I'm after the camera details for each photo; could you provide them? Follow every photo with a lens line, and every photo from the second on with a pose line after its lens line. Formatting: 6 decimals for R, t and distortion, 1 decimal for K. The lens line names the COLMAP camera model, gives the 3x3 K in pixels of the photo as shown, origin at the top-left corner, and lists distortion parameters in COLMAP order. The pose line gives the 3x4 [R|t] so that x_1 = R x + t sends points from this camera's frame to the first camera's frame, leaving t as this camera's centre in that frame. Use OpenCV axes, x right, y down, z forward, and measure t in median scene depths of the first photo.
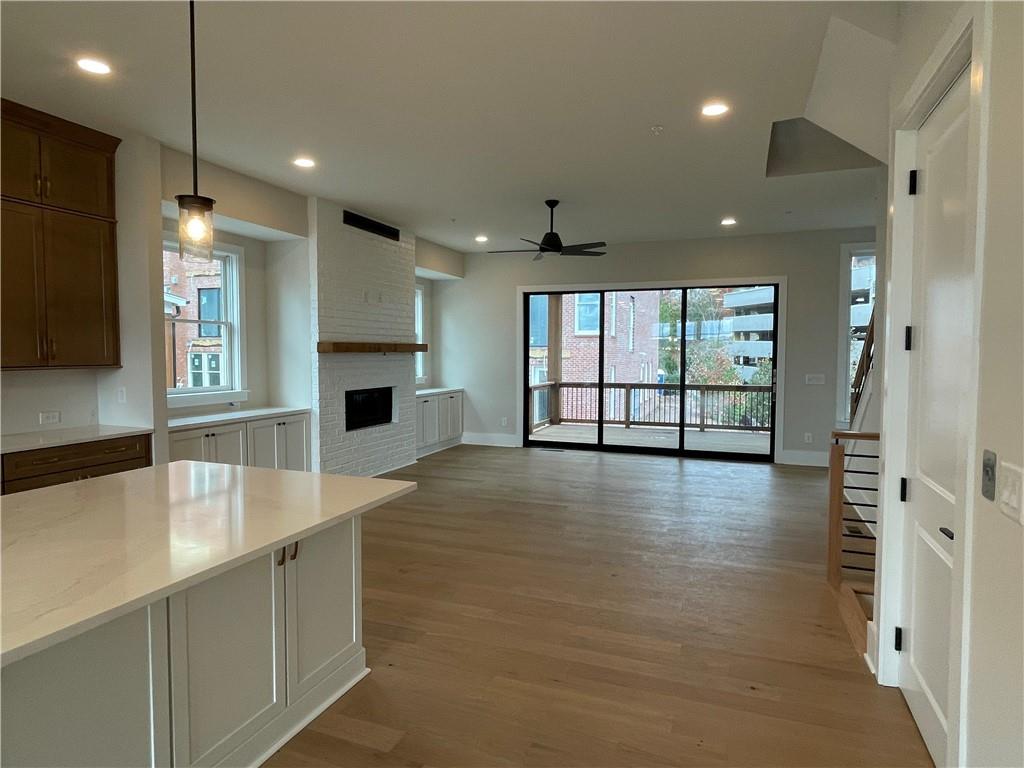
lens RADIAL K [[605.1, 0, 481.2], [0, 605.1, 387.0], [0, 0, 1]] dist [-0.002300, -0.000796]
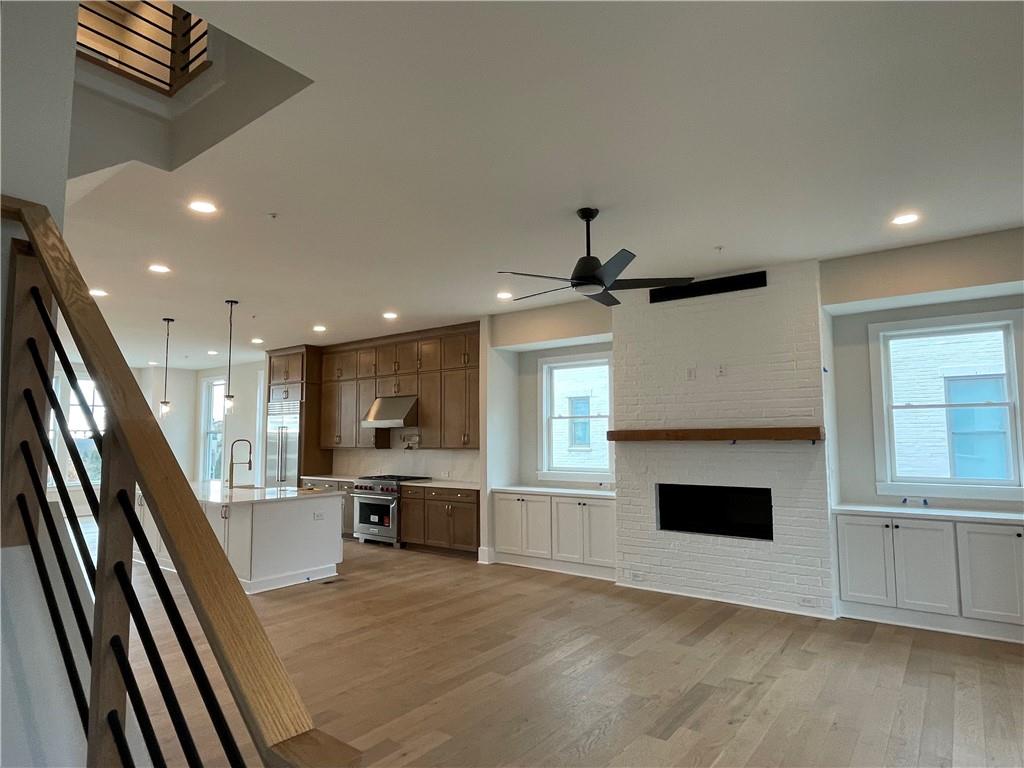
lens RADIAL K [[590.0, 0, 513.6], [0, 590.0, 389.6], [0, 0, 1]] dist [0.004531, 0.000352]
pose [[-0.237841, -0.084888, -0.967588, 0.745553], [-0.053033, 0.995823, -0.074329, -0.060414], [0.969855, 0.033636, -0.241349, 1.077721]]
